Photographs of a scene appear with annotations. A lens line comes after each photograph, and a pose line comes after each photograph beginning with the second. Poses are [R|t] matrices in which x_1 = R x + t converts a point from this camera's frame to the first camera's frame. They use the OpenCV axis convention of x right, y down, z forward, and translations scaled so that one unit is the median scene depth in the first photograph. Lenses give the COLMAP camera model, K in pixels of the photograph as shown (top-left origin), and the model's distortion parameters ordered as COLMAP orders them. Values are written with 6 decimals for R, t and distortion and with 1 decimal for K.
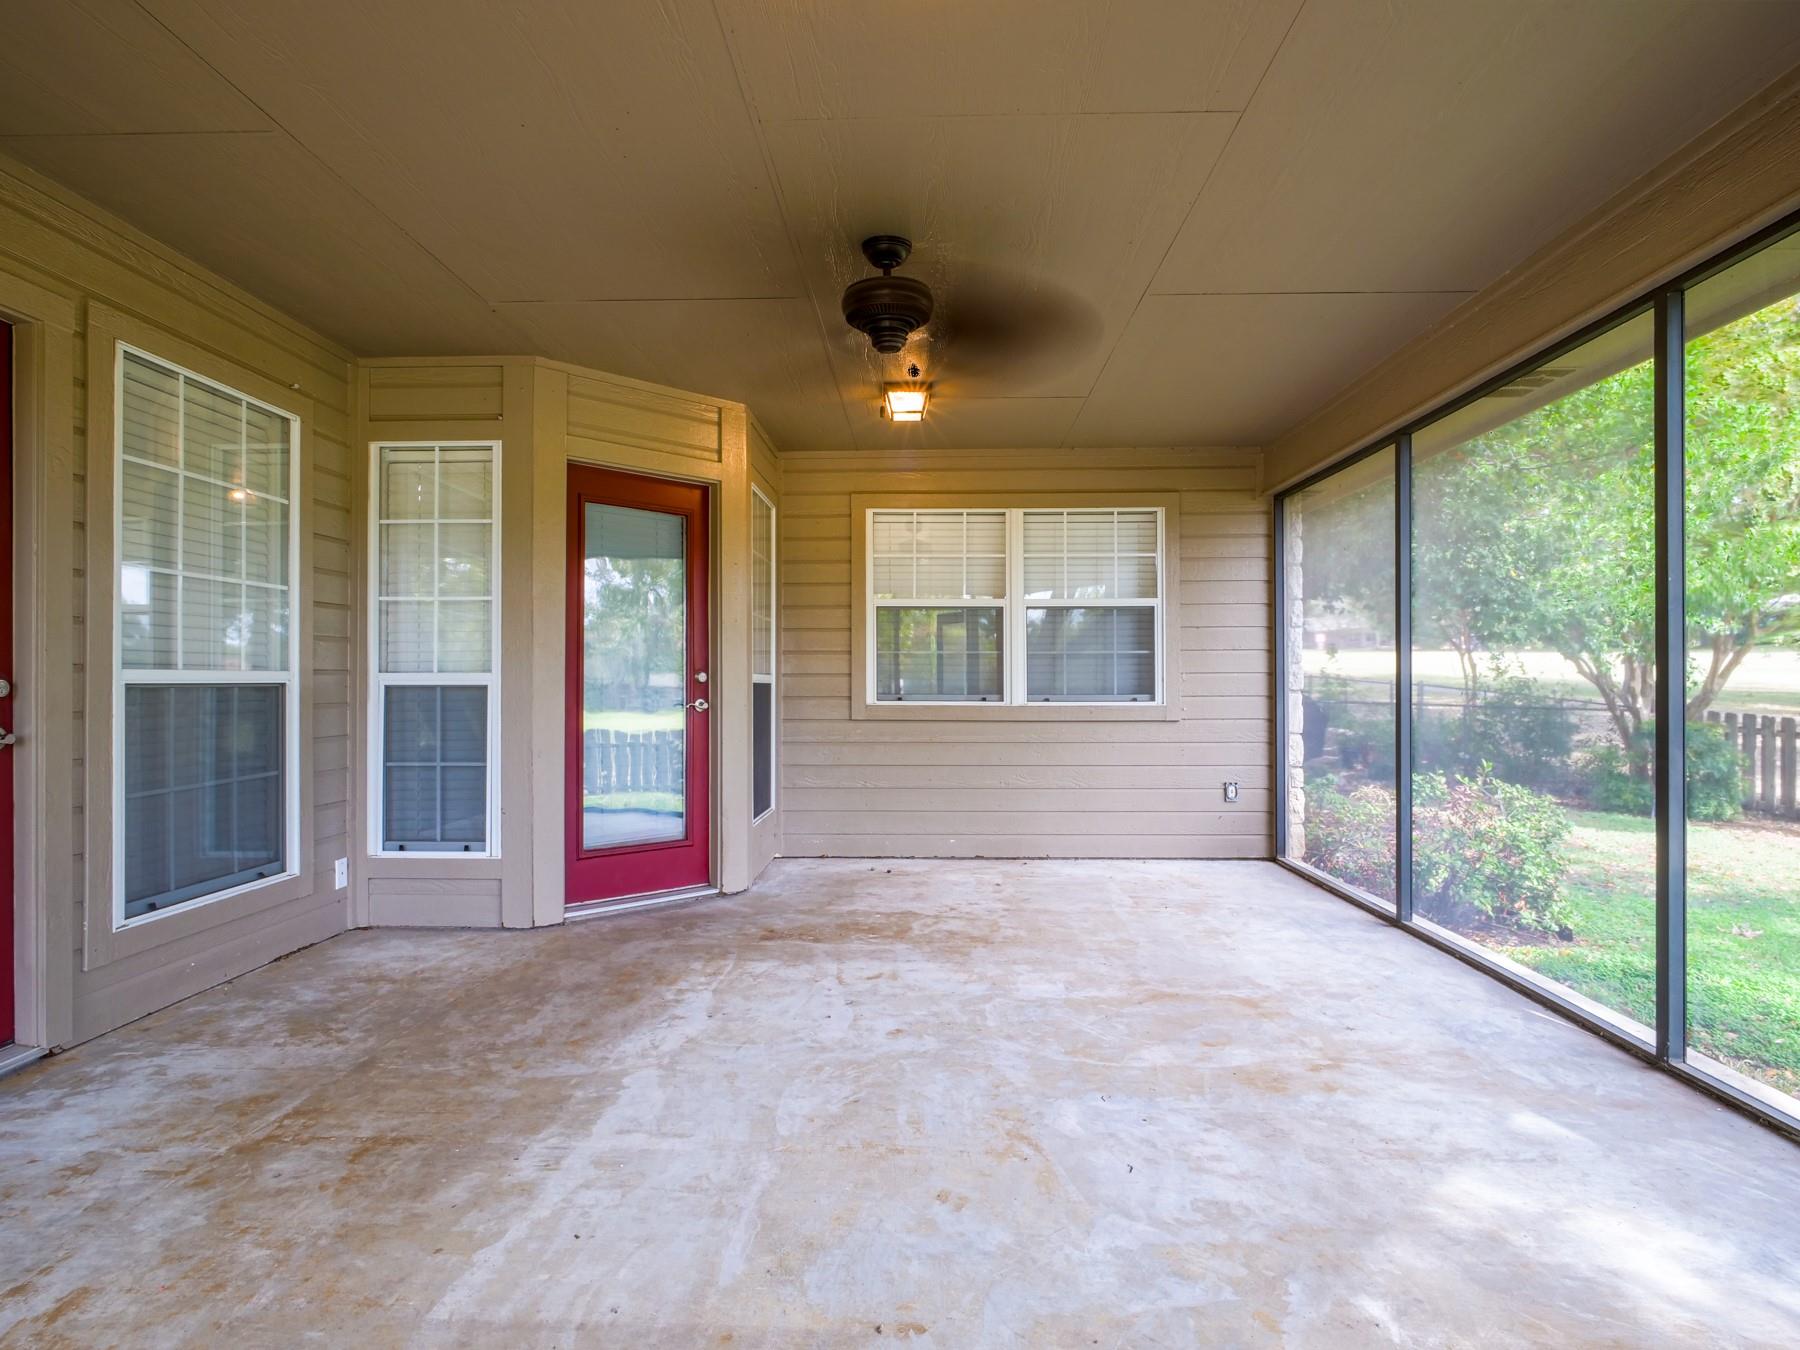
lens RADIAL K [[983.9, 0, 900.0], [0, 983.9, 675.0], [0, 0, 1]] dist [-0.004814, -0.000102]
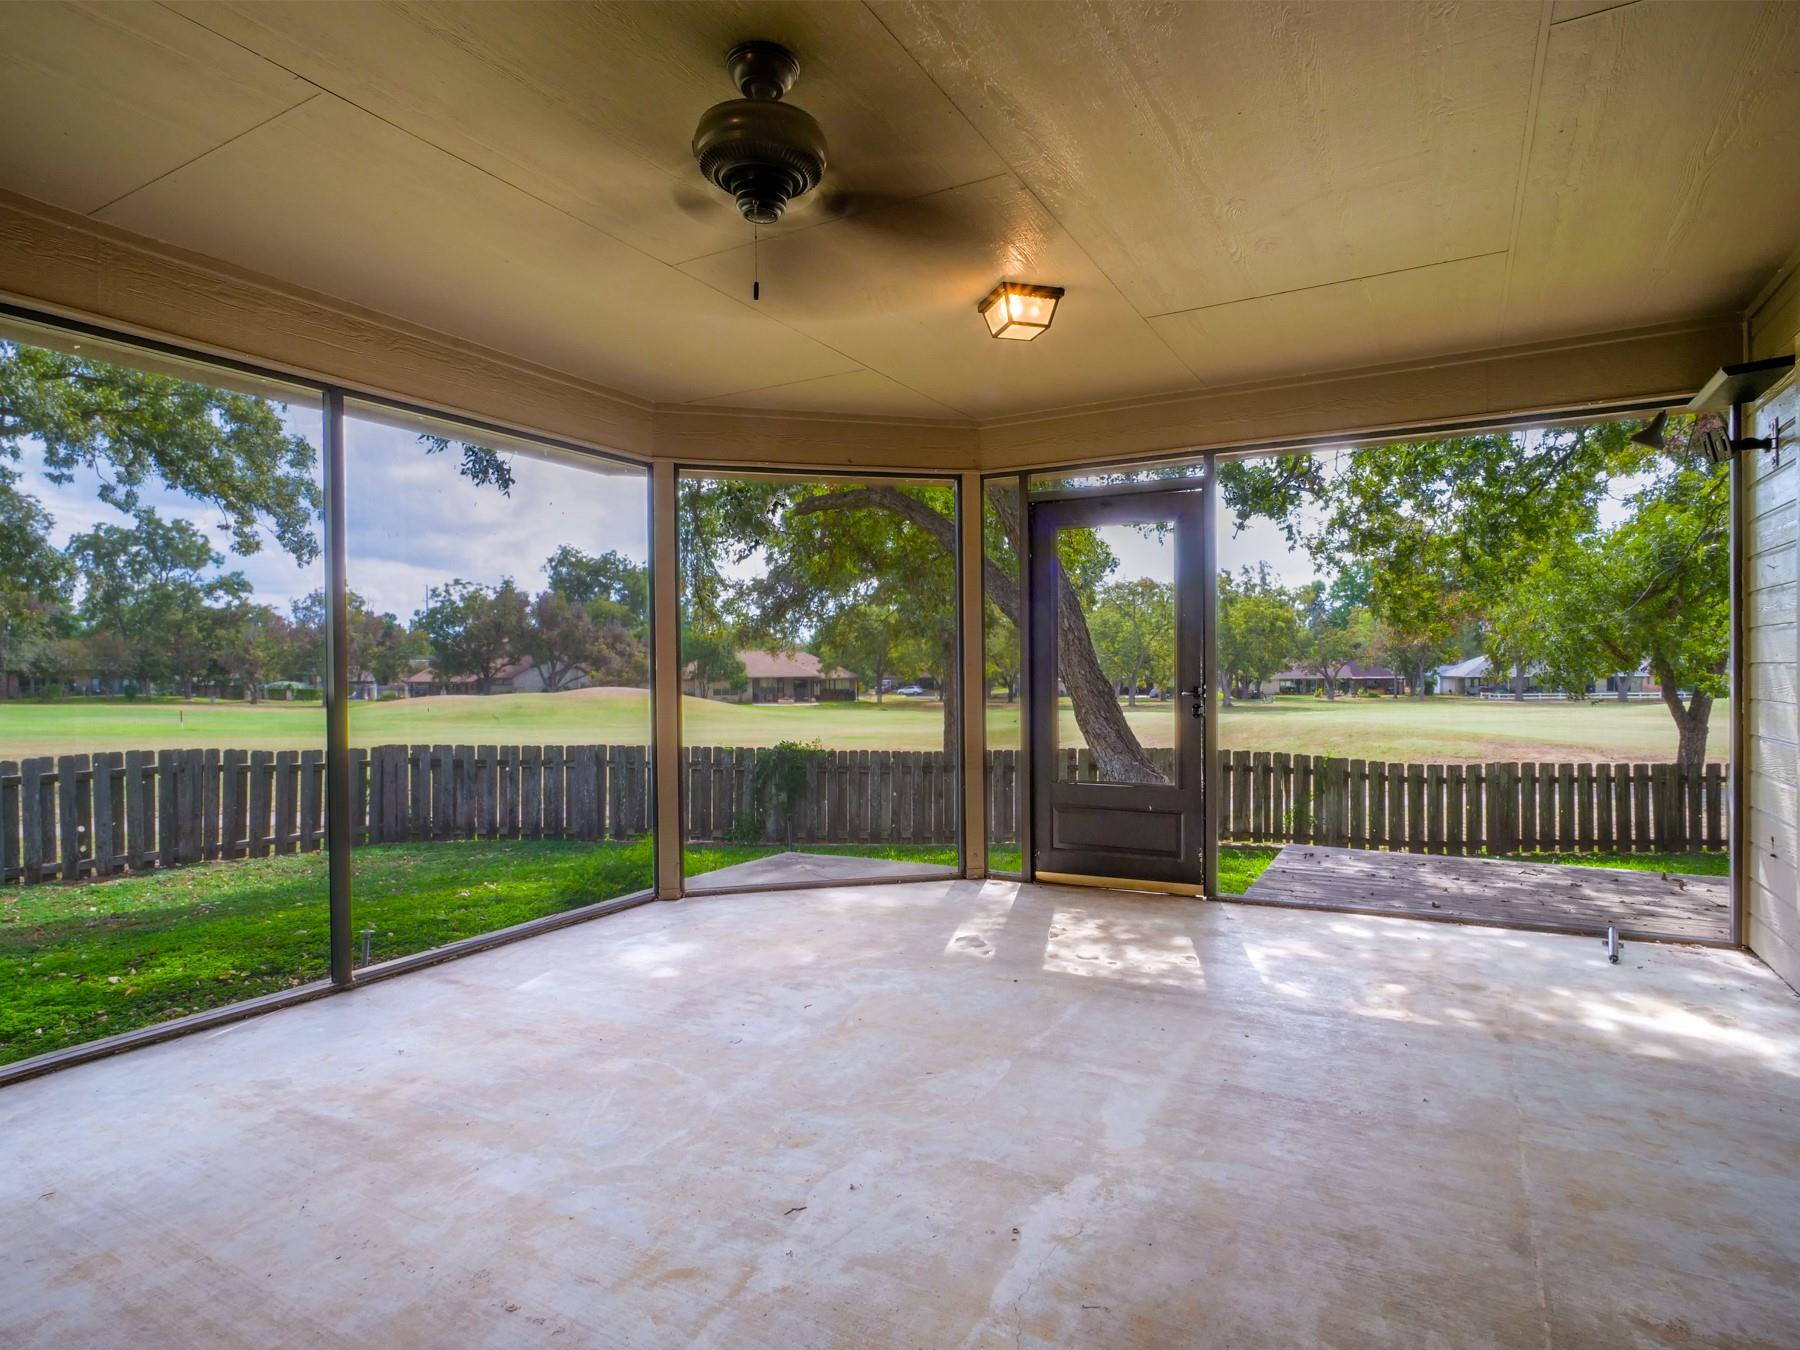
lens RADIAL K [[983.9, 0, 900.0], [0, 983.9, 675.0], [0, 0, 1]] dist [-0.004814, -0.000102]
pose [[-0.886395, 0.007793, 0.462865, -0.435337], [0.007024, 0.999970, -0.003386, -0.005639], [-0.462877, 0.000250, -0.886423, 1.646739]]
